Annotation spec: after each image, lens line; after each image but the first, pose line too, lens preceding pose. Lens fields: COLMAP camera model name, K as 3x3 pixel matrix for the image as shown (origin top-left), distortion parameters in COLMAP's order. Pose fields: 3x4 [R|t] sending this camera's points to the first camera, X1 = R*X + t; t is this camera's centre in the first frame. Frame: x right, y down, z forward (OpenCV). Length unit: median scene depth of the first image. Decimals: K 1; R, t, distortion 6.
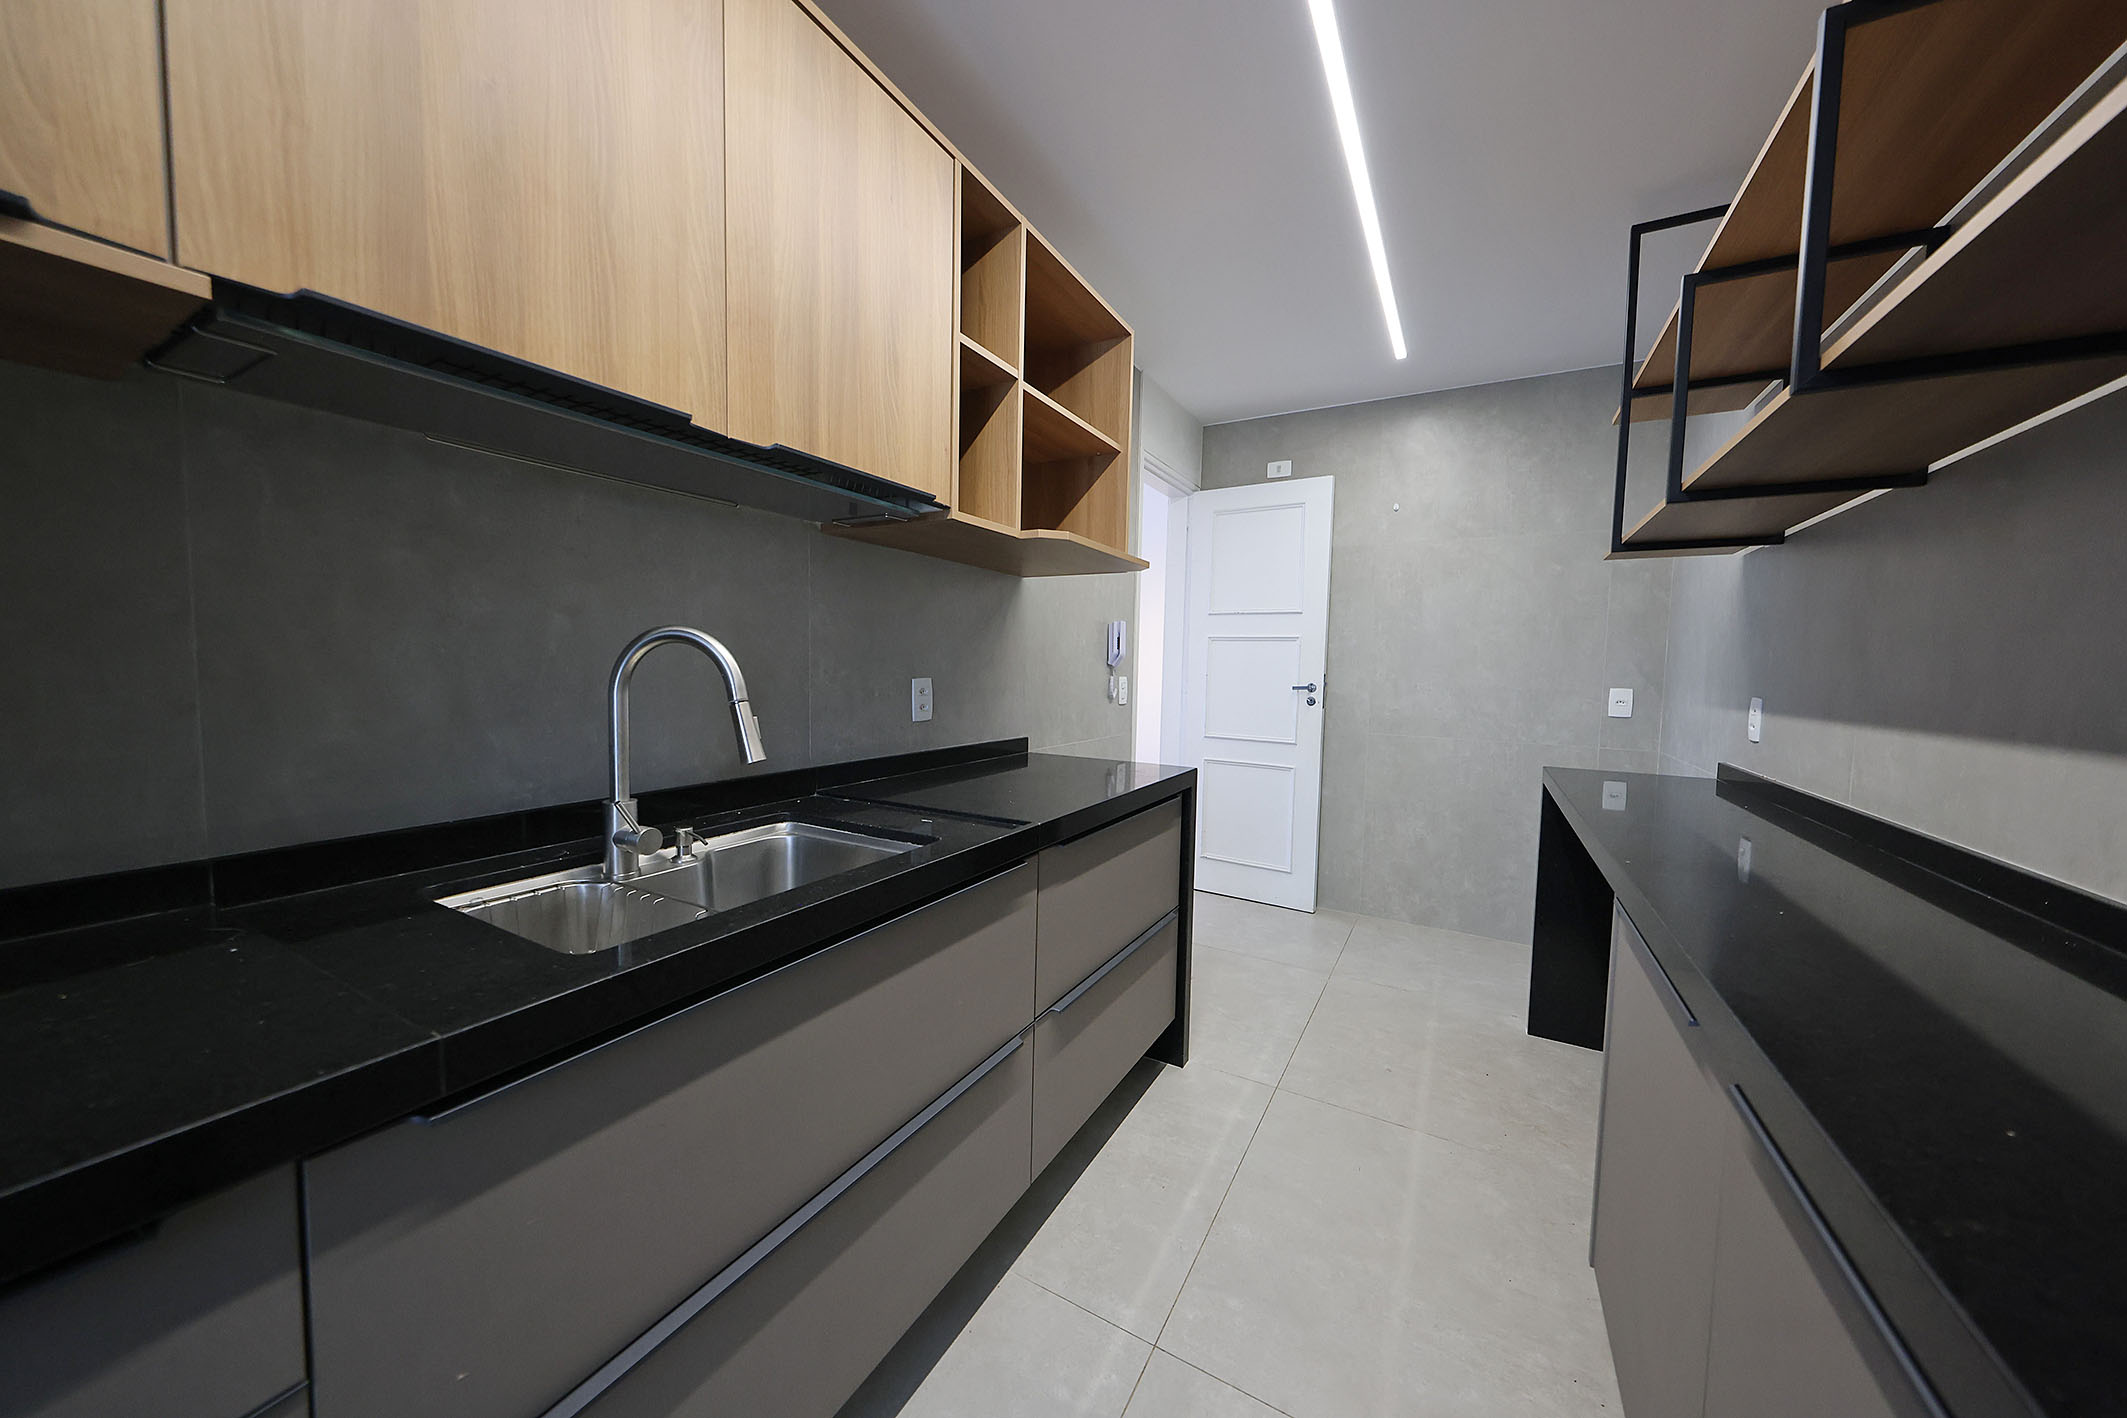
lens RADIAL K [[725.4, 0, 1065.9], [0, 725.4, 711.2], [0, 0, 1]] dist [0.001343, 0.000073]
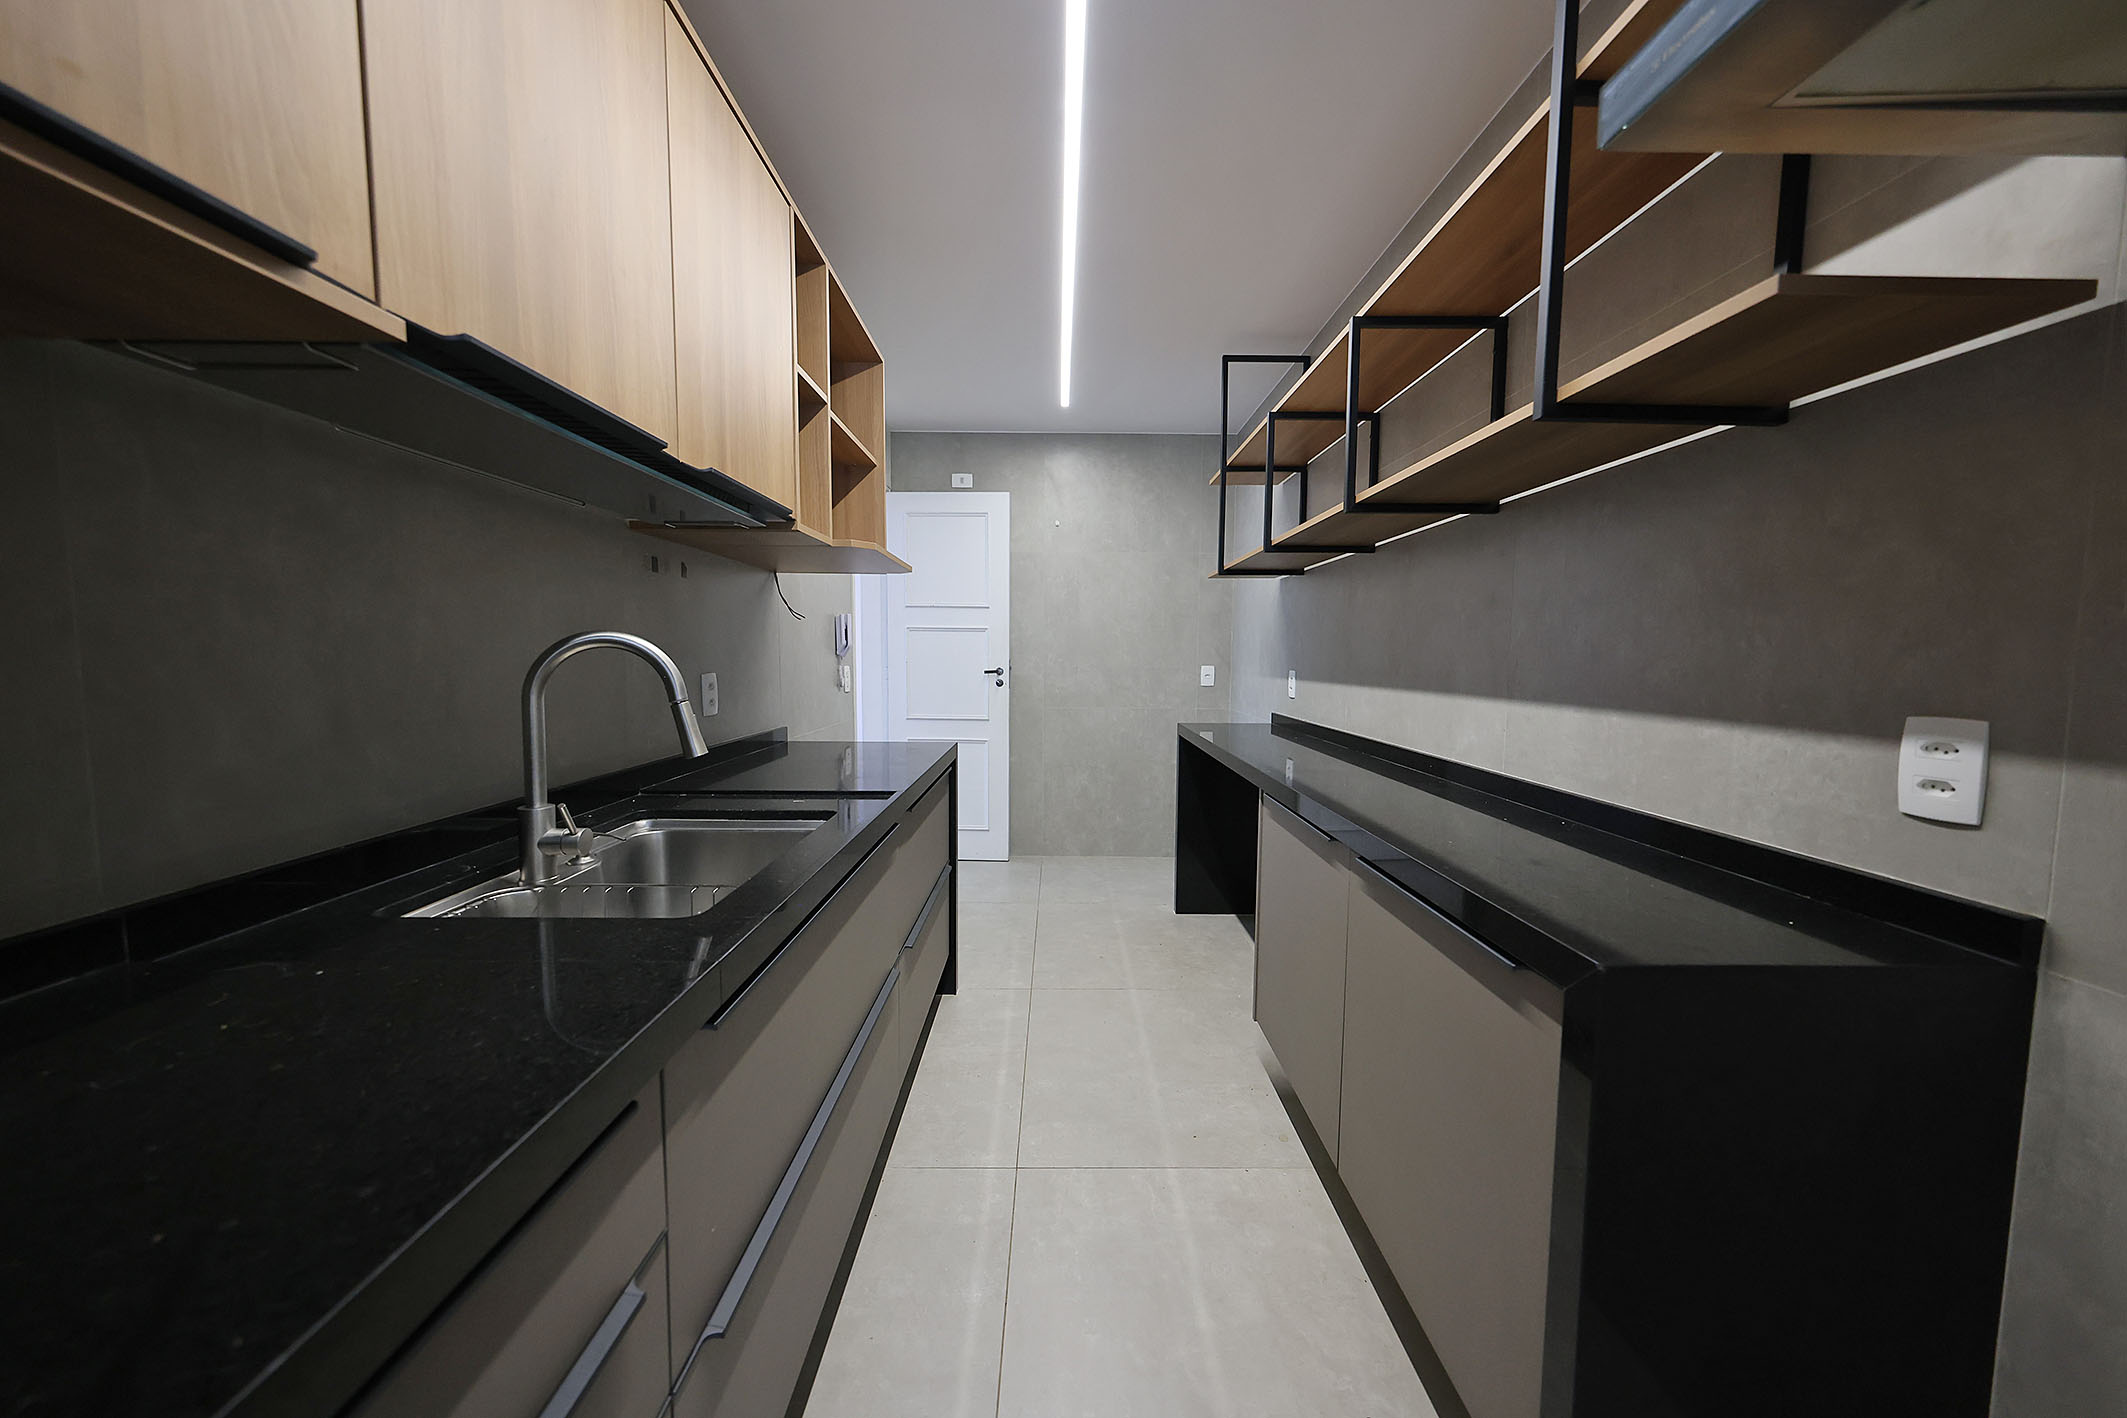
lens RADIAL K [[725.4, 0, 1065.9], [0, 725.4, 711.2], [0, 0, 1]] dist [0.001343, 0.000073]
pose [[0.865464, -0.055696, 0.497866, -0.279188], [0.045078, 0.998427, 0.033332, -0.003973], [-0.498939, -0.006405, 0.866613, -0.131684]]
